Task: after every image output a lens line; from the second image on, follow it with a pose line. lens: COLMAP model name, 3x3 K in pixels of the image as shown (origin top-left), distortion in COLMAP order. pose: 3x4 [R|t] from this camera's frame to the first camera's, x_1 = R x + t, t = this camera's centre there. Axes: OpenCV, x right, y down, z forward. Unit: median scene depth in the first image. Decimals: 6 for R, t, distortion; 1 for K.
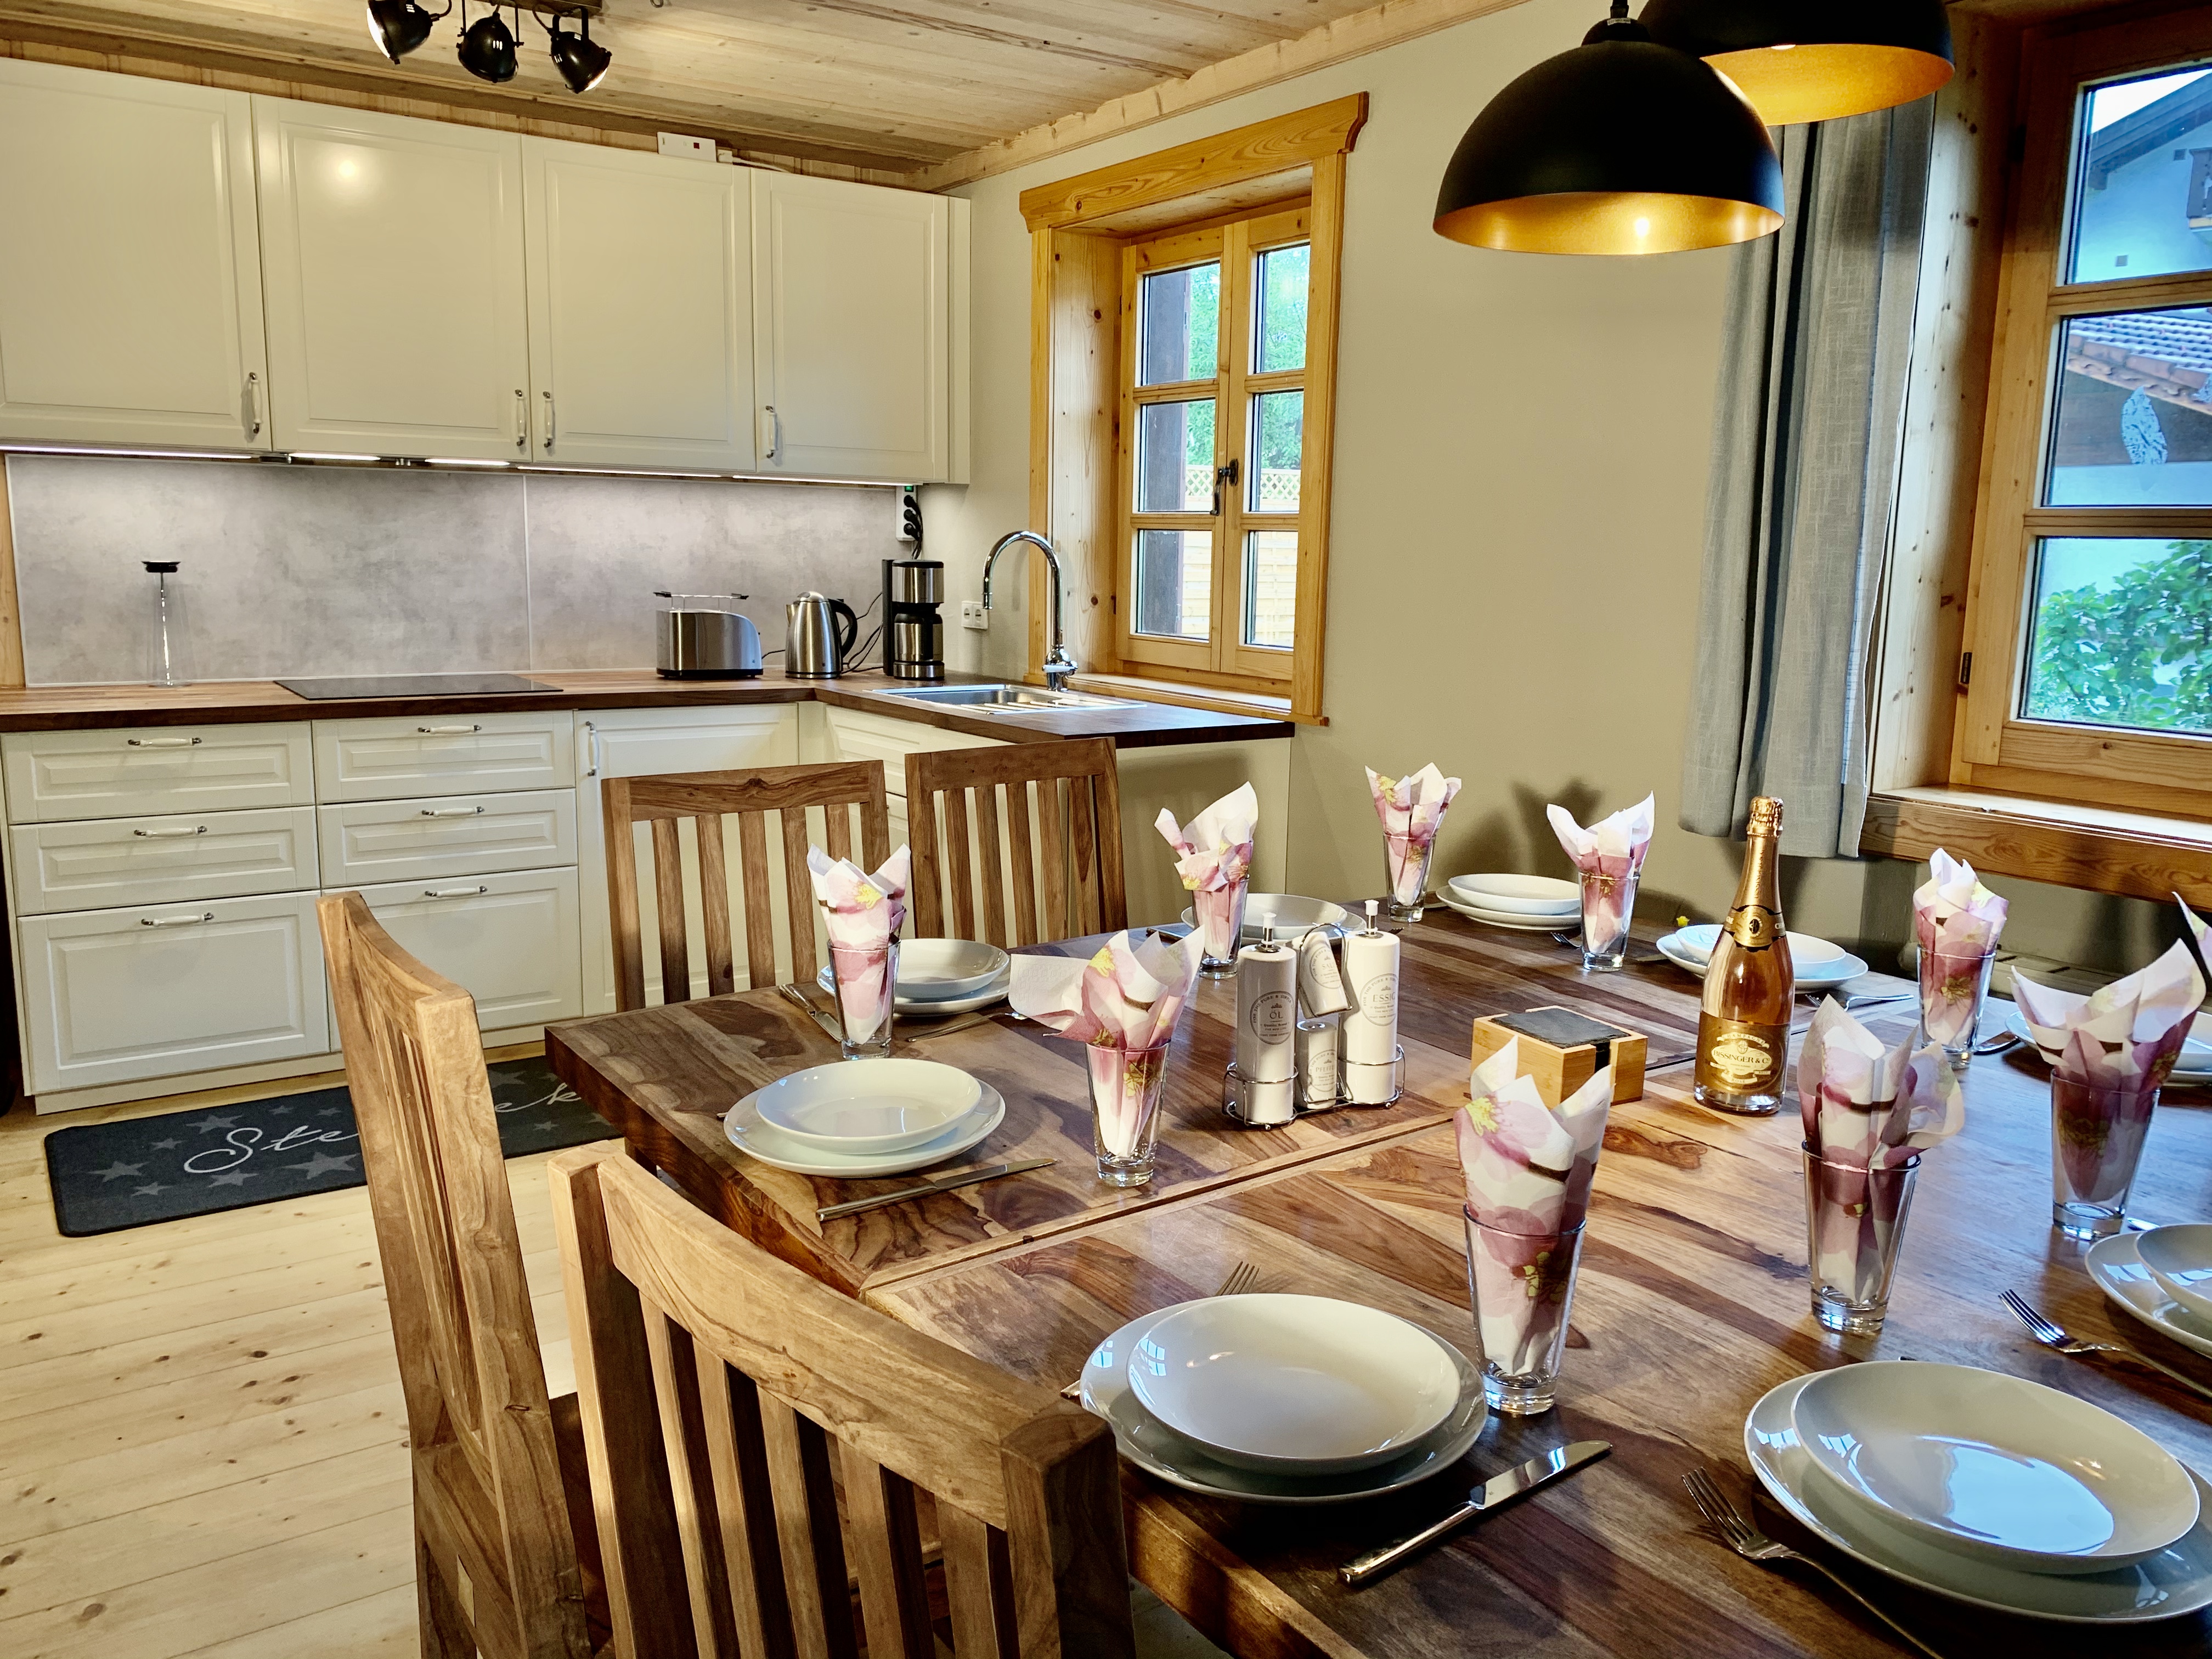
lens RADIAL K [[1708.0, 0, 1109.2], [0, 1708.0, 823.1], [0, 0, 1]] dist [0.115129, -0.231639]
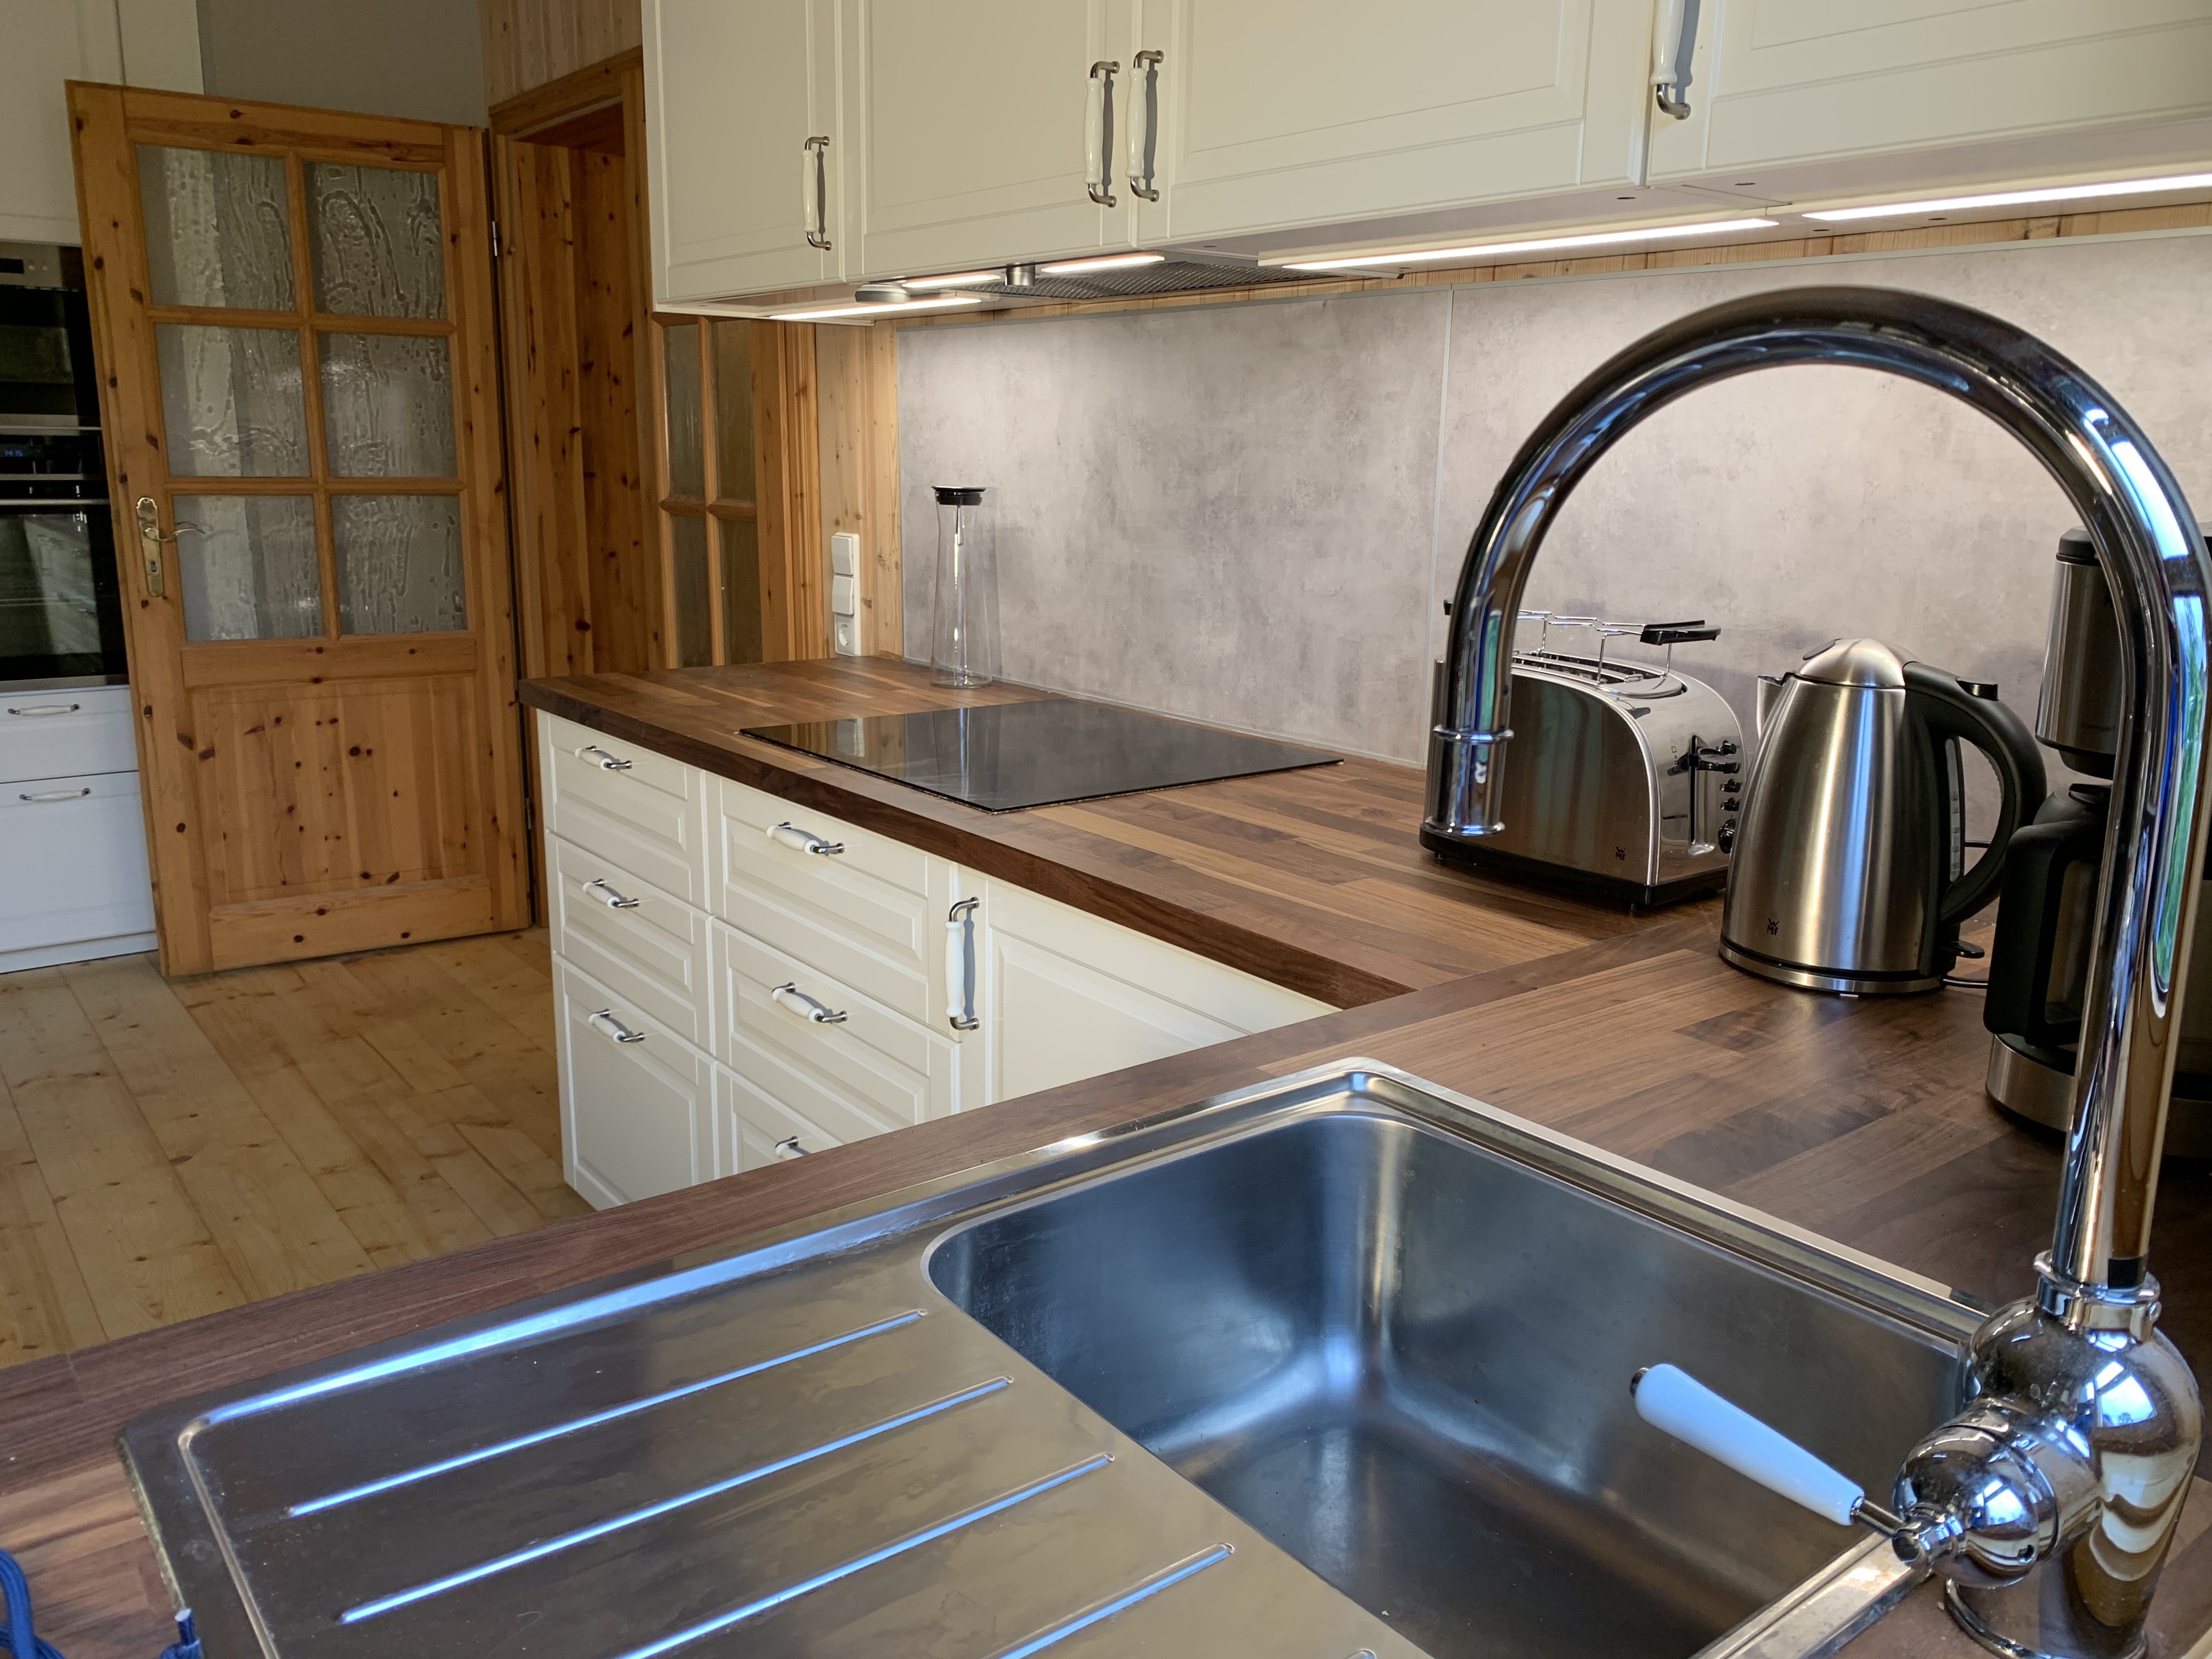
lens RADIAL K [[1708.0, 0, 1109.2], [0, 1708.0, 823.1], [0, 0, 1]] dist [0.115129, -0.231639]
pose [[0.066797, 0.204991, -0.976482, 0.076499], [-0.173748, 0.966105, 0.190927, -0.146584], [0.982522, 0.156908, 0.100150, 0.917871]]
